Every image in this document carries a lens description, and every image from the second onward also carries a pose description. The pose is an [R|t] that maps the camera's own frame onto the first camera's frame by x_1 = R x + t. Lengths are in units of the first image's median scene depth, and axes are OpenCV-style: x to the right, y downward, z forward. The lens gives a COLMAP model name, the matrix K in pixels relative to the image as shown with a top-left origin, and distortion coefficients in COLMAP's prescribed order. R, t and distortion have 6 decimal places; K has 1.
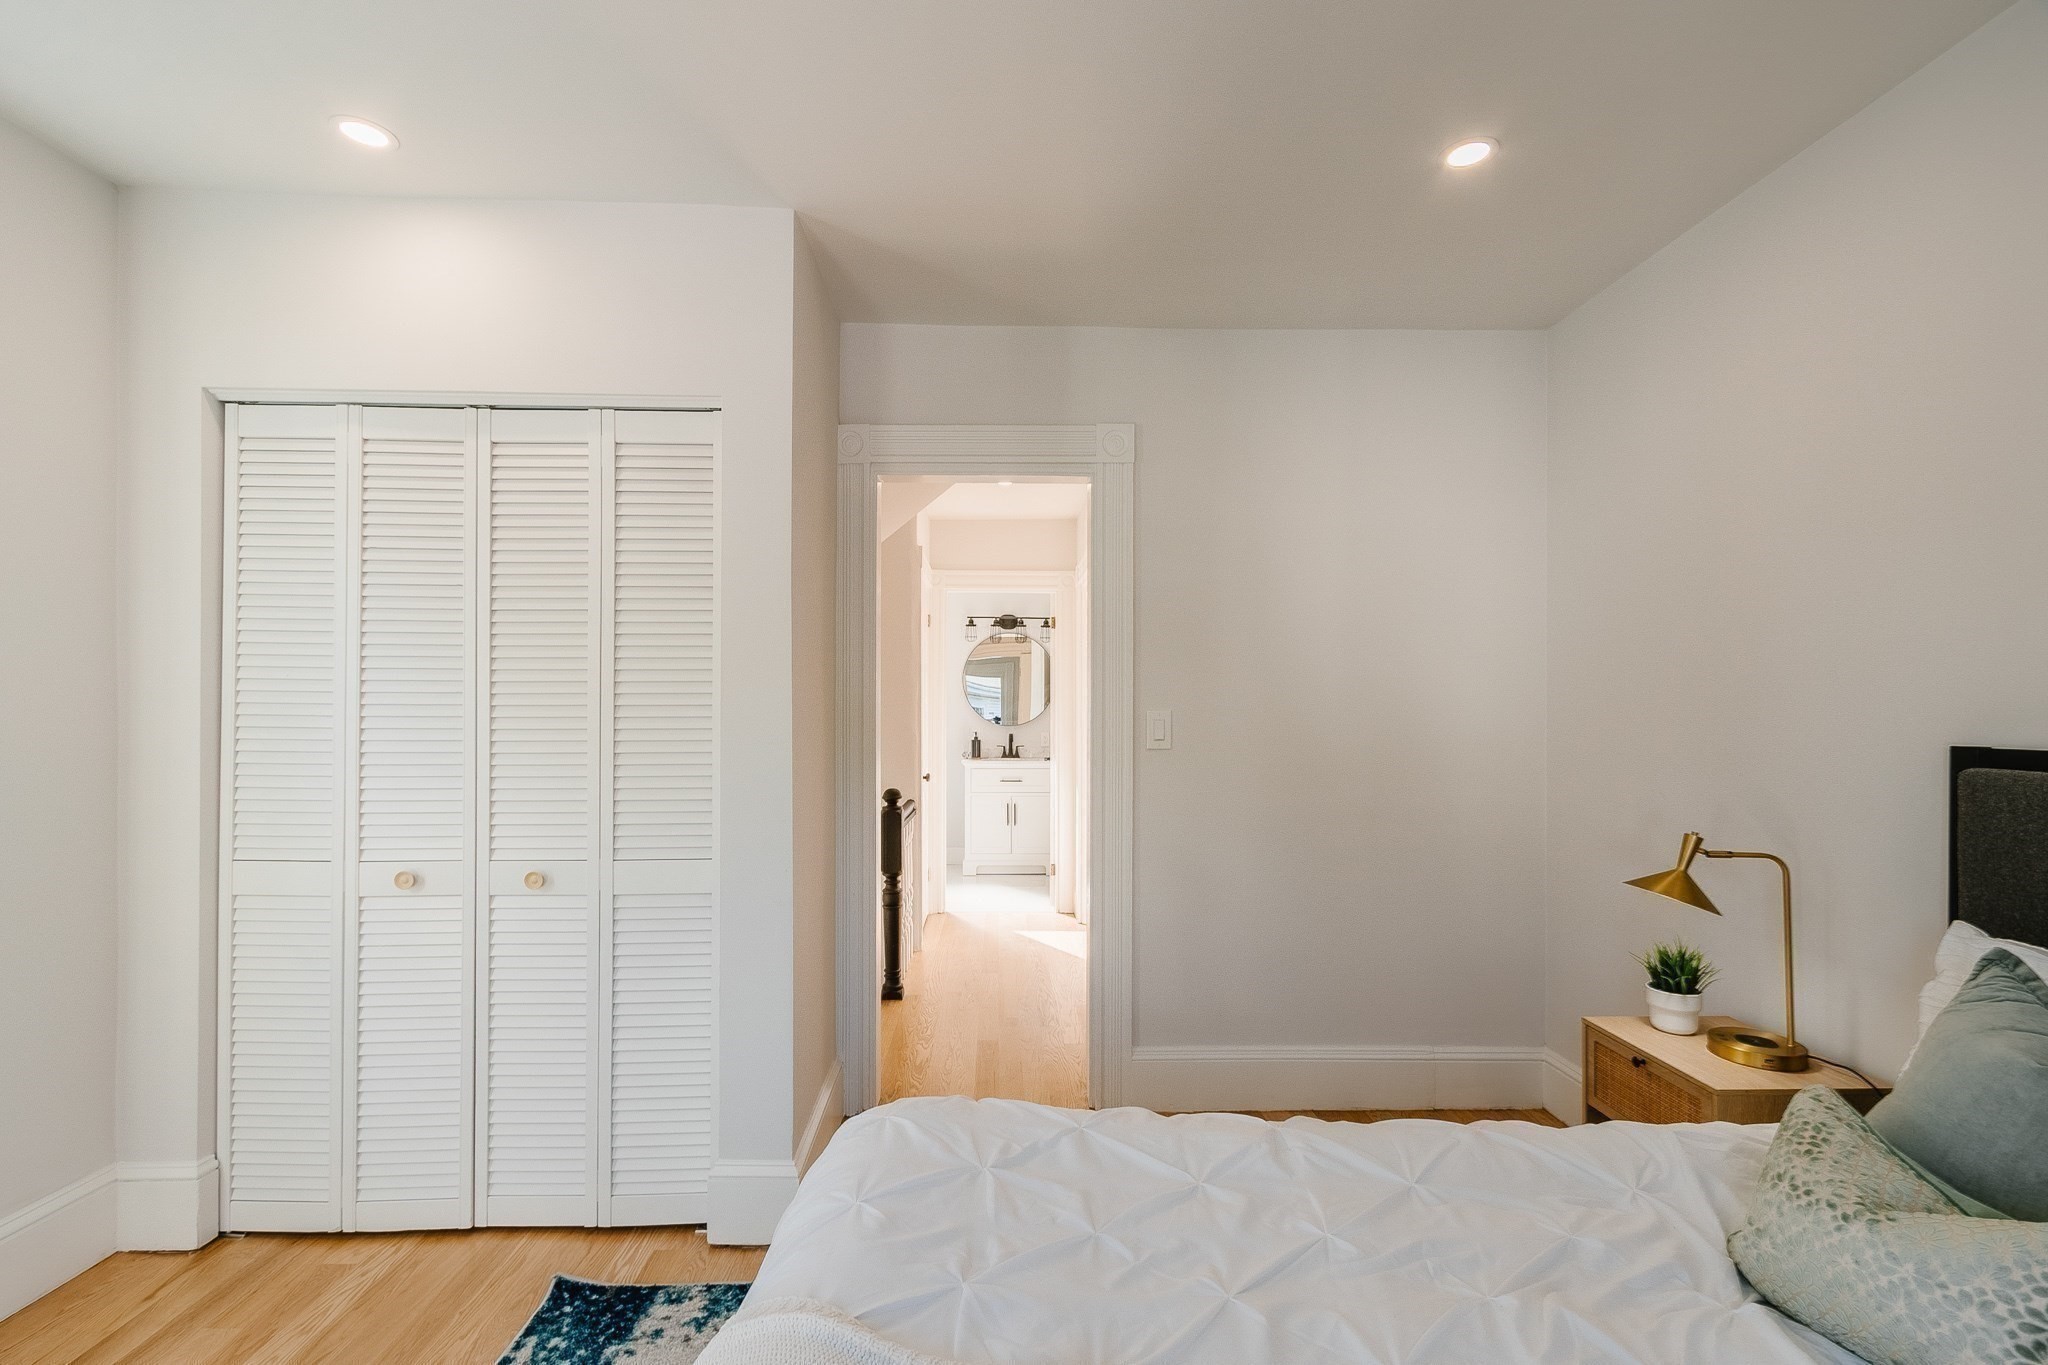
lens RADIAL K [[890.4, 0, 1023.7], [0, 890.4, 699.1], [0, 0, 1]] dist [0.001398, 0.000197]
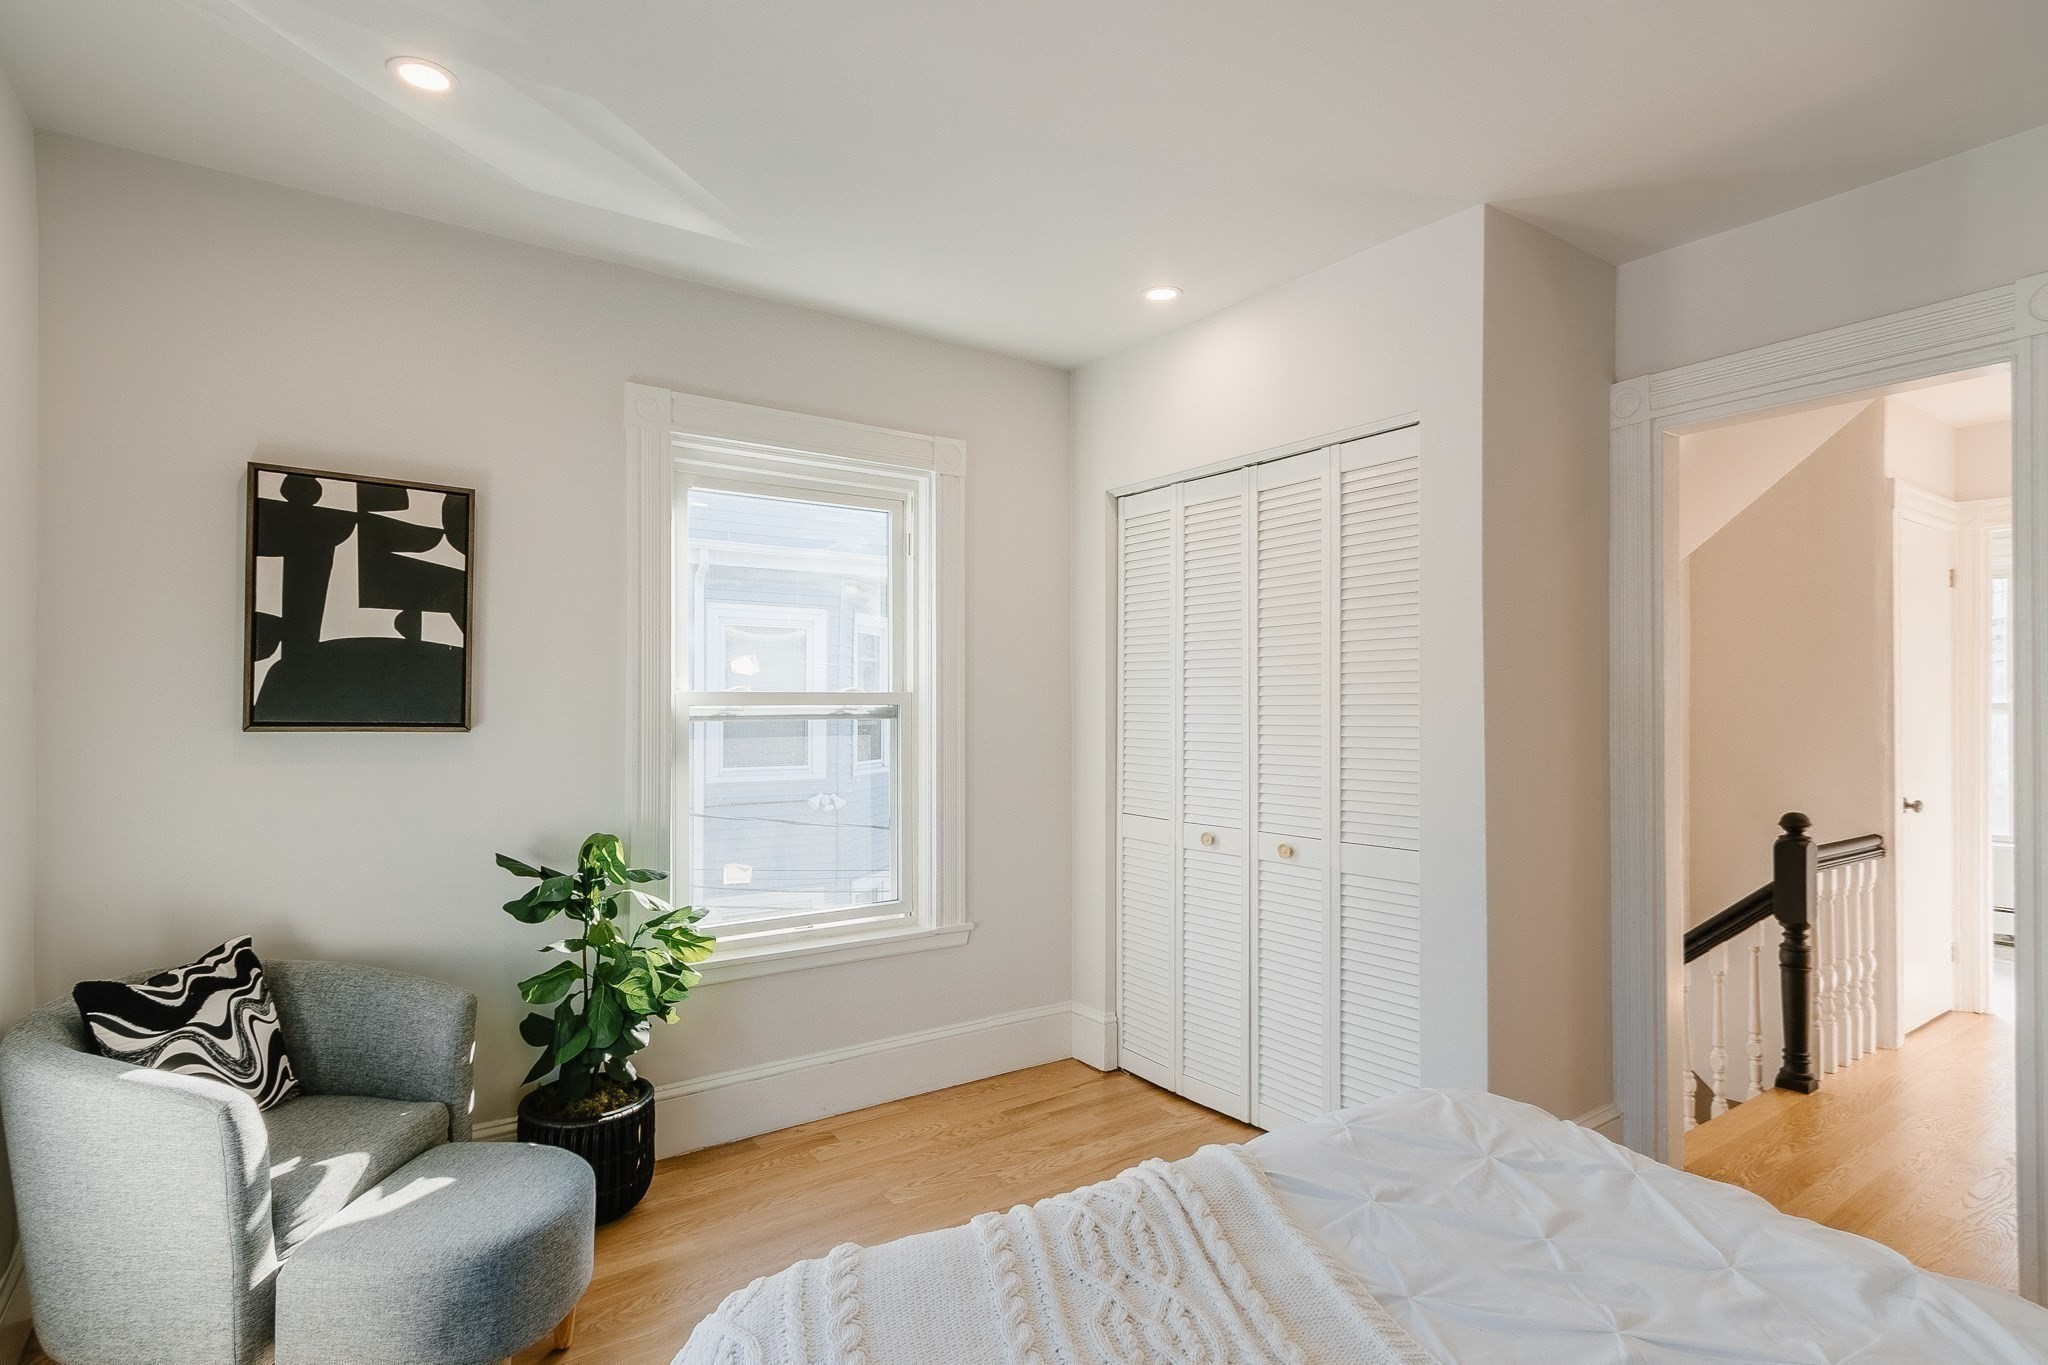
lens RADIAL K [[1047.2, 0, 1027.6], [0, 1047.2, 691.1], [0, 0, 1]] dist [-0.005334, 0.000649]
pose [[0.555810, -0.013138, -0.831206, 0.435389], [0.009649, 0.999910, -0.009353, -0.002381], [0.831254, -0.002822, 0.555886, -0.071407]]
